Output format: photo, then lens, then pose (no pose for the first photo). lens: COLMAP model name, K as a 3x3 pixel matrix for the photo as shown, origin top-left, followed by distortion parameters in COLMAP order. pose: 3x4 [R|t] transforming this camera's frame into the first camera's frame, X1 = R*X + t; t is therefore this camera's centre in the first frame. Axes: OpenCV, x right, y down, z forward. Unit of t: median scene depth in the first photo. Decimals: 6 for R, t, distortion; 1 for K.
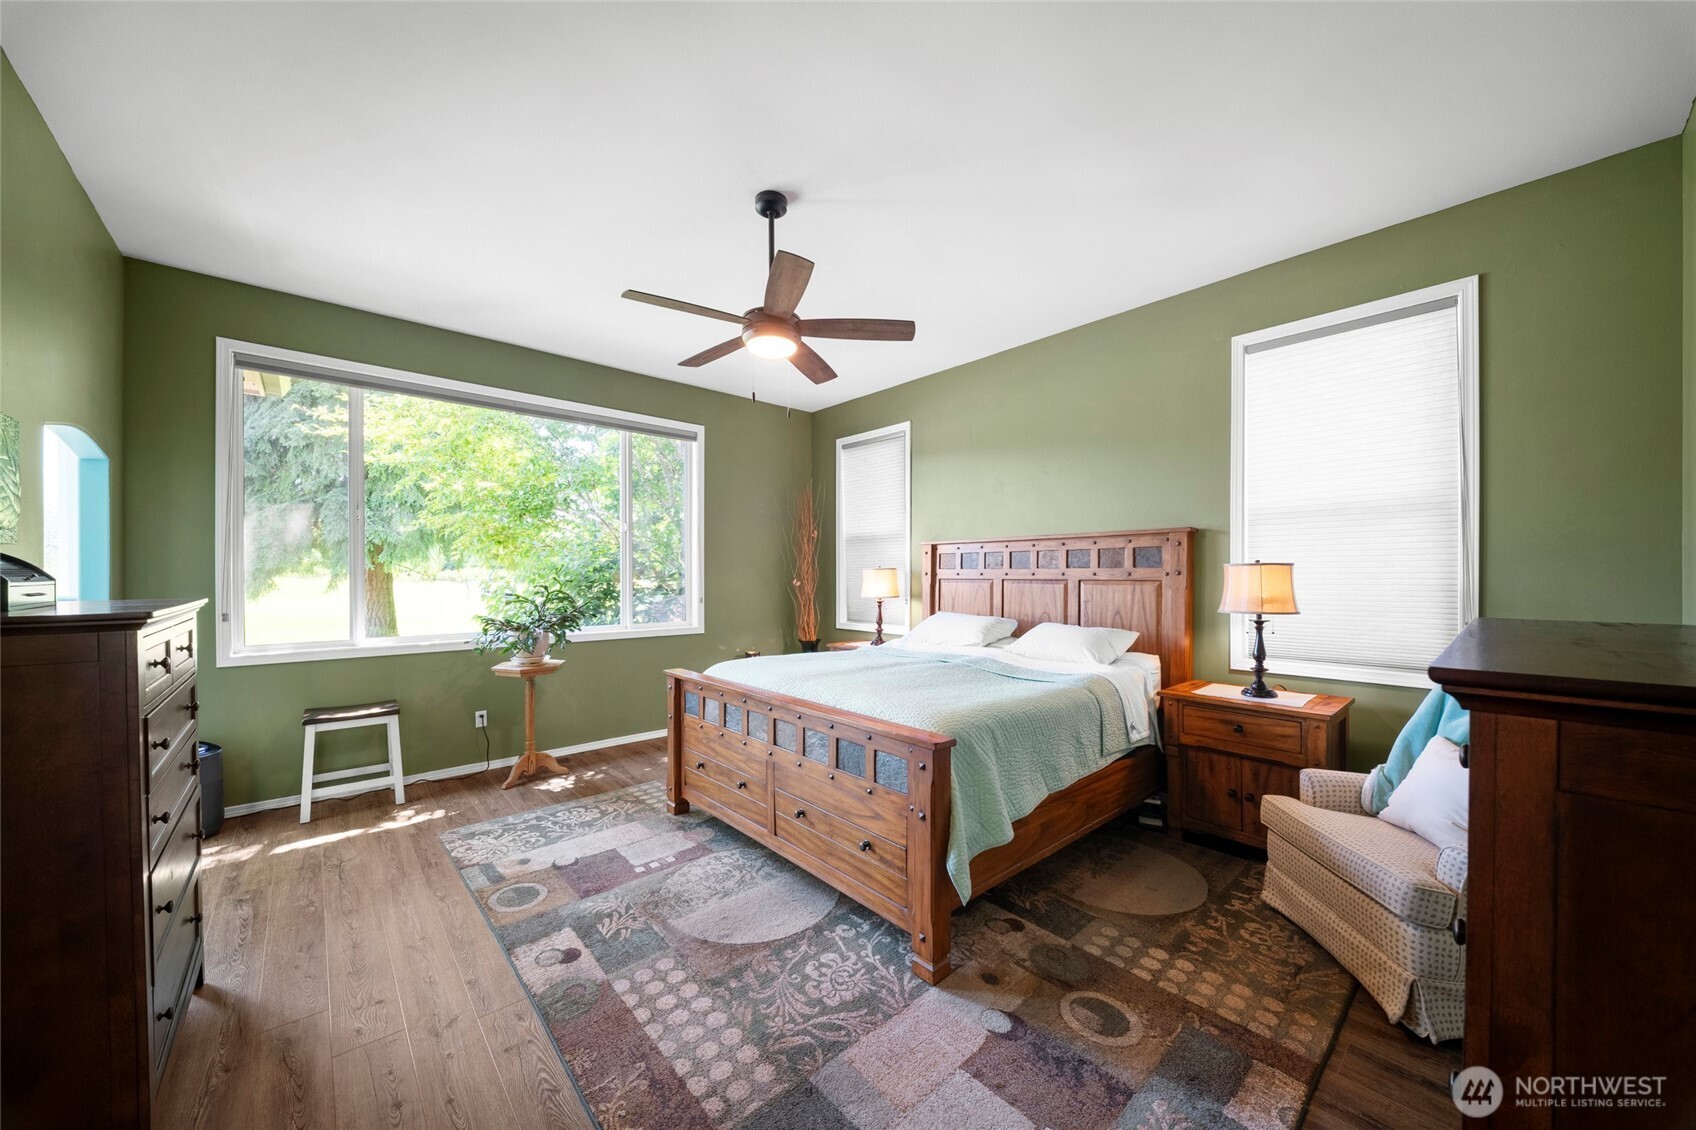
lens RADIAL K [[605.3, 0, 851.3], [0, 605.3, 576.4], [0, 0, 1]] dist [-0.000640, -0.000594]
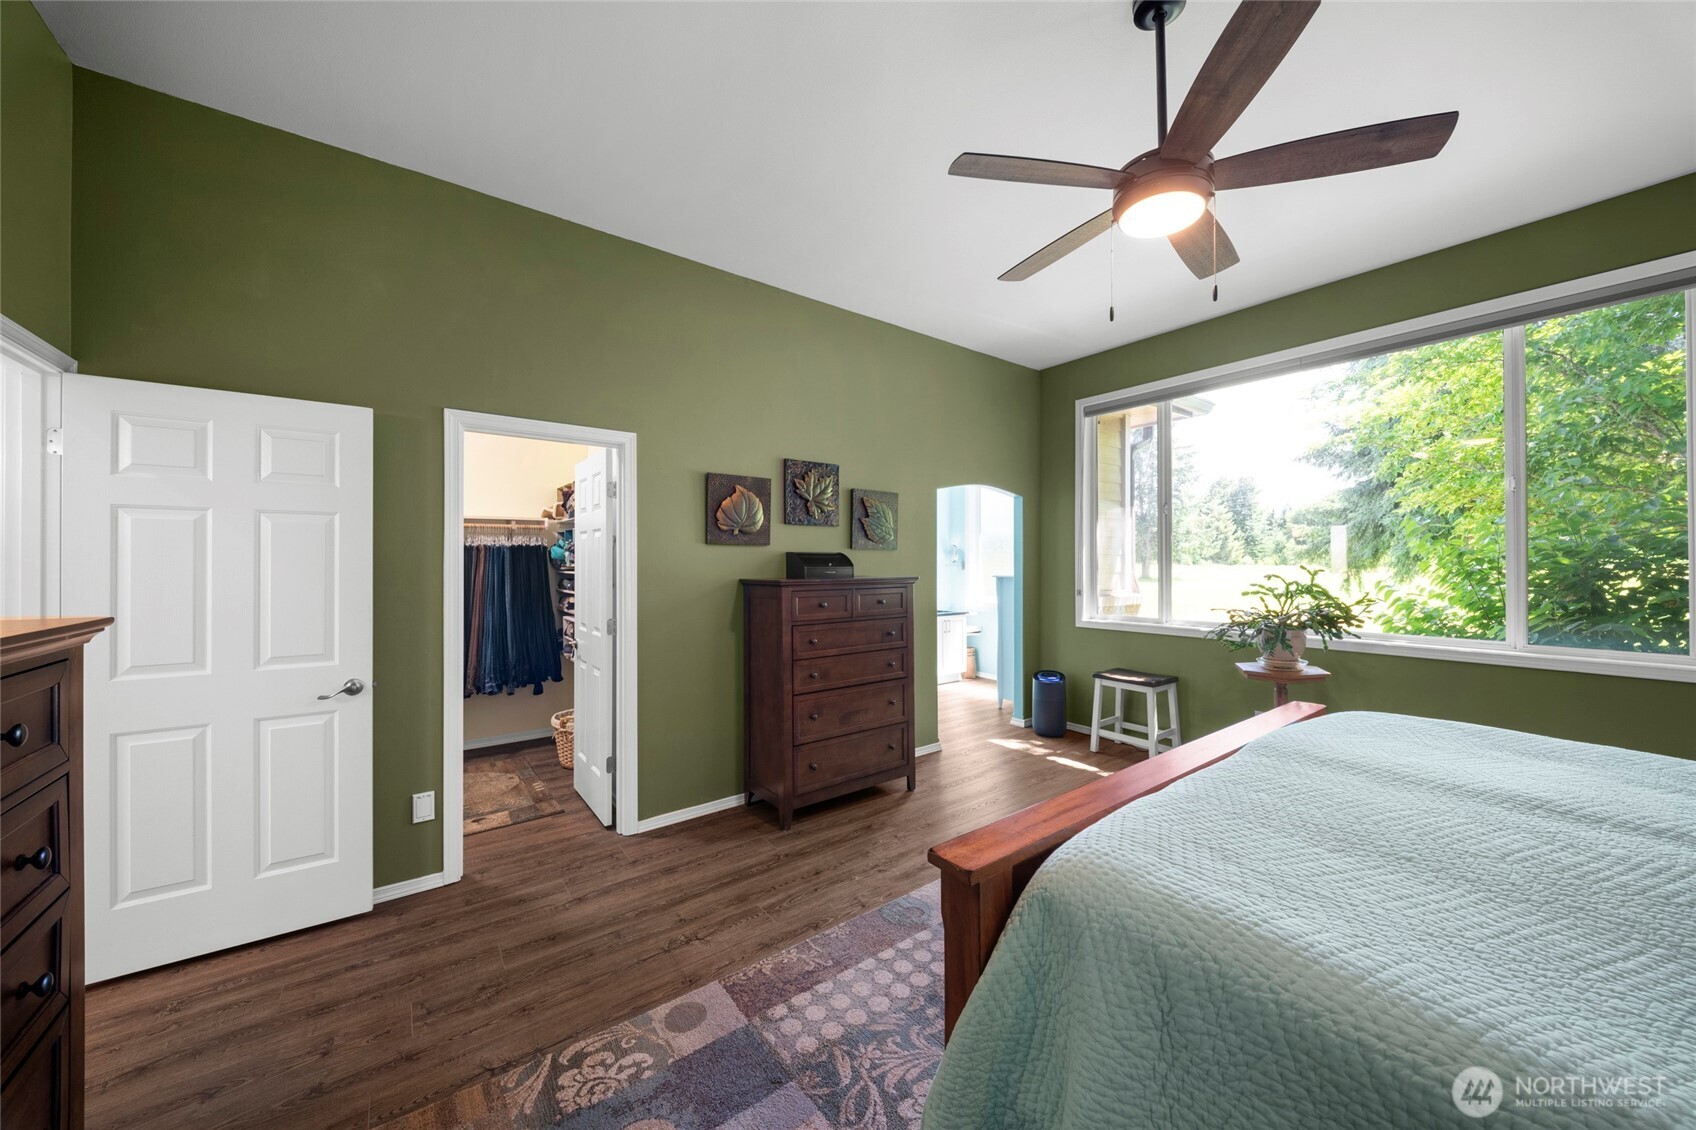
lens RADIAL K [[605.3, 0, 853.0], [0, 605.3, 560.9], [0, 0, 1]] dist [-0.000640, -0.000594]
pose [[-0.087786, -0.002252, -0.996137, 0.763185], [0.001677, 0.999996, -0.002409, -0.005439], [0.996138, -0.001882, -0.087782, 1.009818]]
